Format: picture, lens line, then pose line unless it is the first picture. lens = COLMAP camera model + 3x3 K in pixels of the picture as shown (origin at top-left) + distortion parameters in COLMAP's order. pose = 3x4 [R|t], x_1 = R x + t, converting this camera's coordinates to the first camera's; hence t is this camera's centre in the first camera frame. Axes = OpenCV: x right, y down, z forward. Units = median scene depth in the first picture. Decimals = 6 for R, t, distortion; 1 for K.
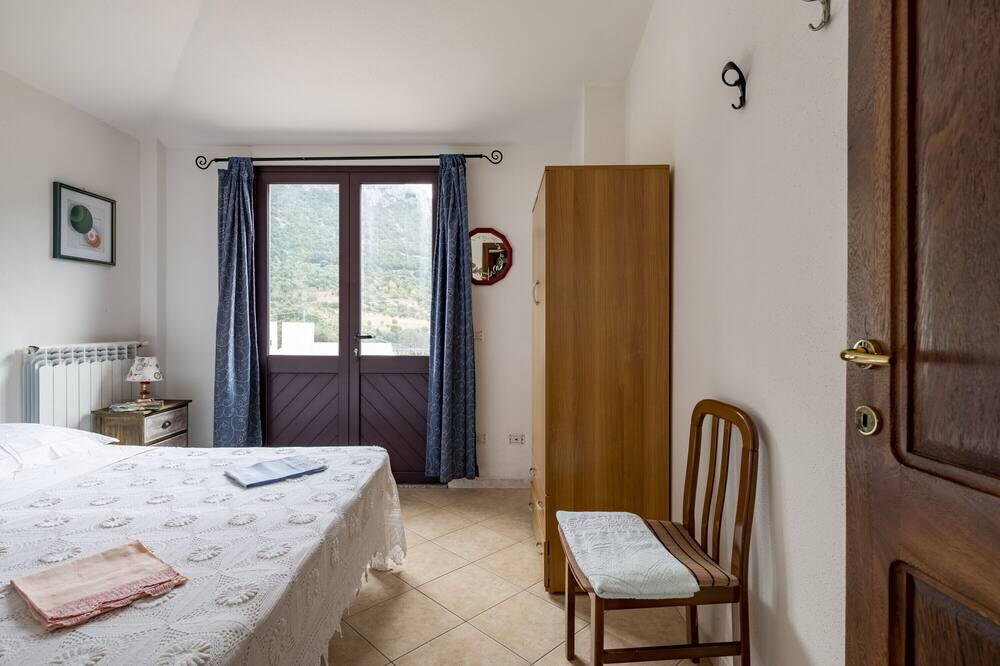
lens RADIAL K [[530.2, 0, 532.5], [0, 530.2, 332.5], [0, 0, 1]] dist [-0.004533, -0.001933]
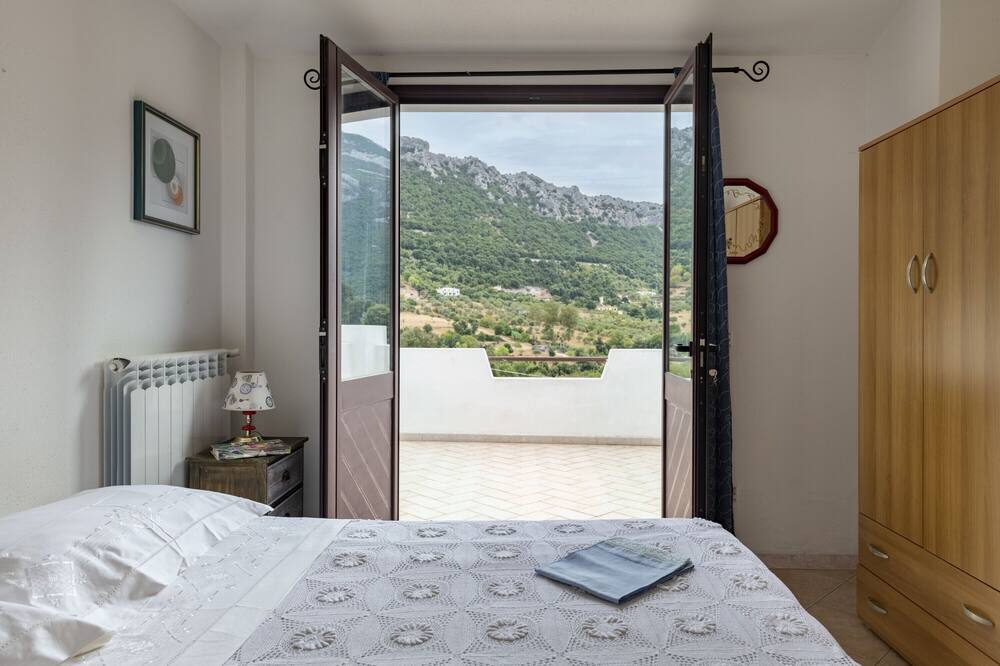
lens RADIAL K [[678.7, 0, 500.0], [0, 678.7, 333.0], [0, 0, 1]] dist [0.006009, 0.001324]
pose [[0.999997, -0.000677, 0.002488, -0.431061], [0.000671, 0.999996, 0.002592, -0.005395], [-0.002489, -0.002591, 0.999994, 0.159899]]
